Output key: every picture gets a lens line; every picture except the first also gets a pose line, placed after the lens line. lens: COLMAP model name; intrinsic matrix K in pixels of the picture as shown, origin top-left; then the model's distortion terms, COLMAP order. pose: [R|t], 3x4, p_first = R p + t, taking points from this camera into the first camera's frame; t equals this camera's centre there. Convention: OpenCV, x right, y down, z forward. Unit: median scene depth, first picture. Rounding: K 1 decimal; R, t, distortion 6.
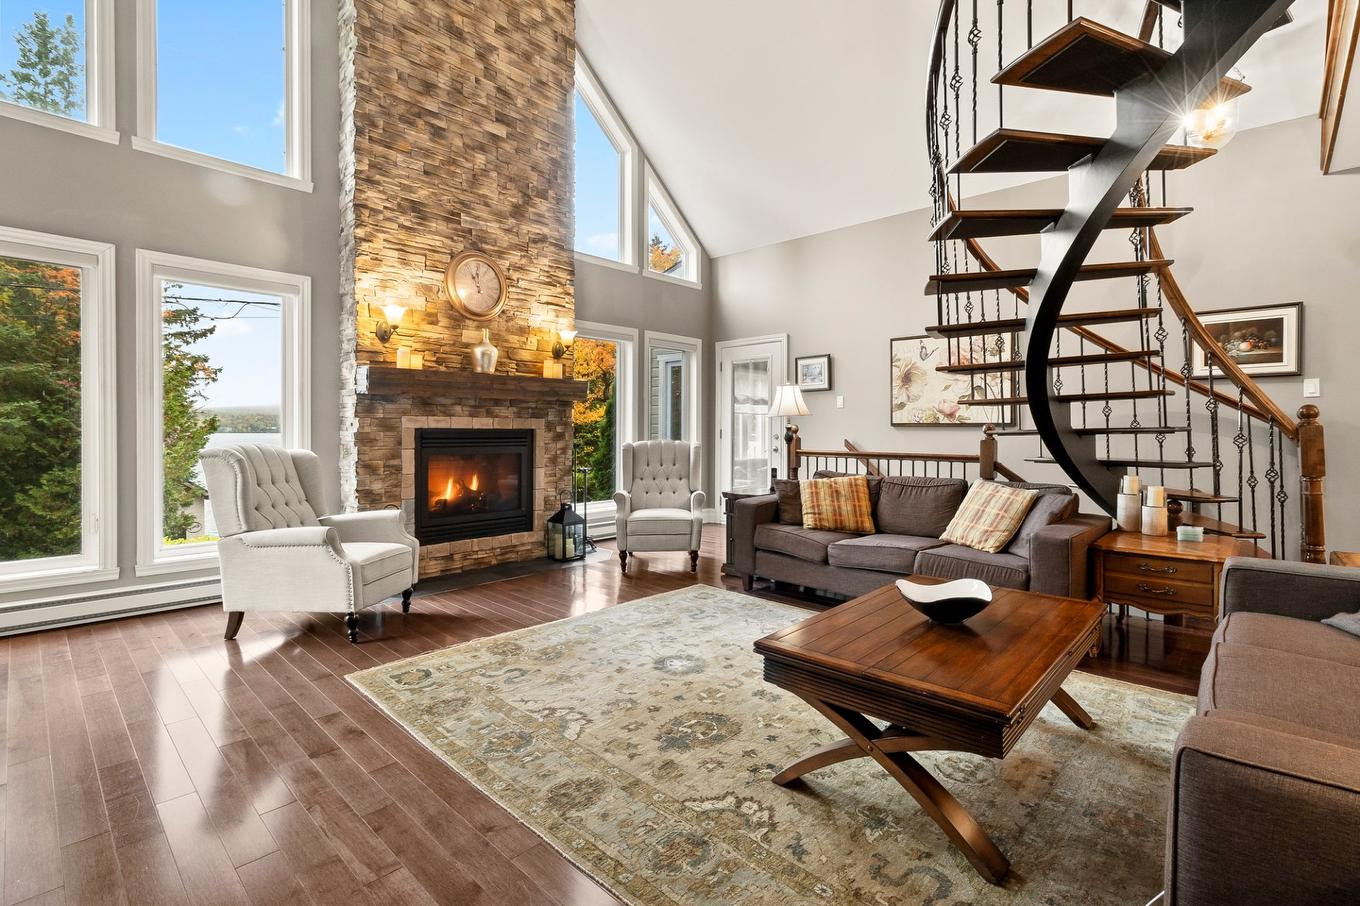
lens RADIAL K [[597.5, 0, 632.4], [0, 597.5, 440.3], [0, 0, 1]] dist [-0.000299, 0.000695]
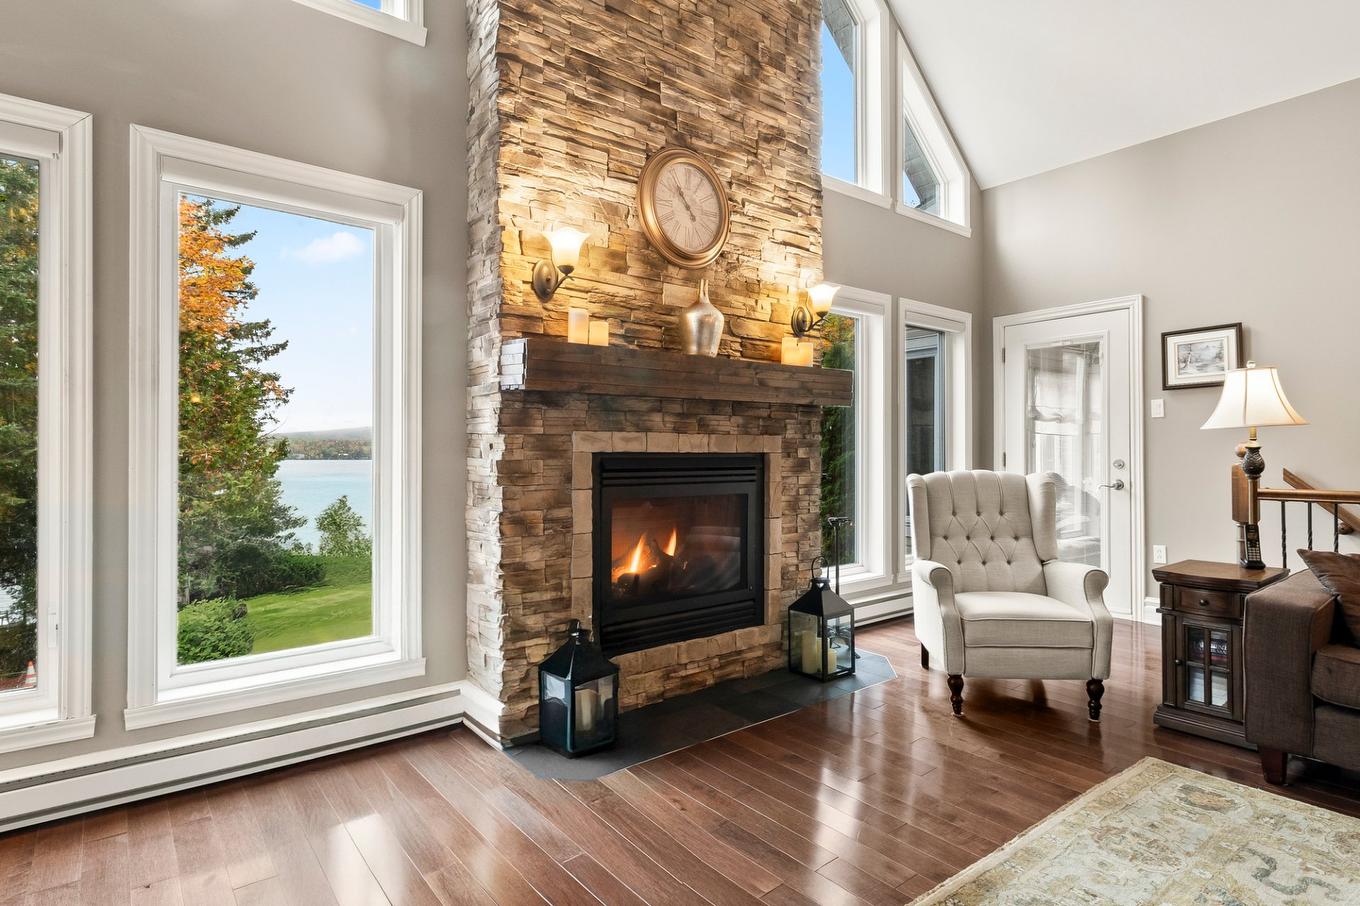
lens RADIAL K [[664.0, 0, 631.2], [0, 664.0, 455.7], [0, 0, 1]] dist [0.001309, 0.000151]
pose [[0.990791, -0.006986, -0.135221, -0.232776], [0.004420, 0.999805, -0.019263, -0.004663], [0.135329, 0.018488, 0.990628, 0.364538]]
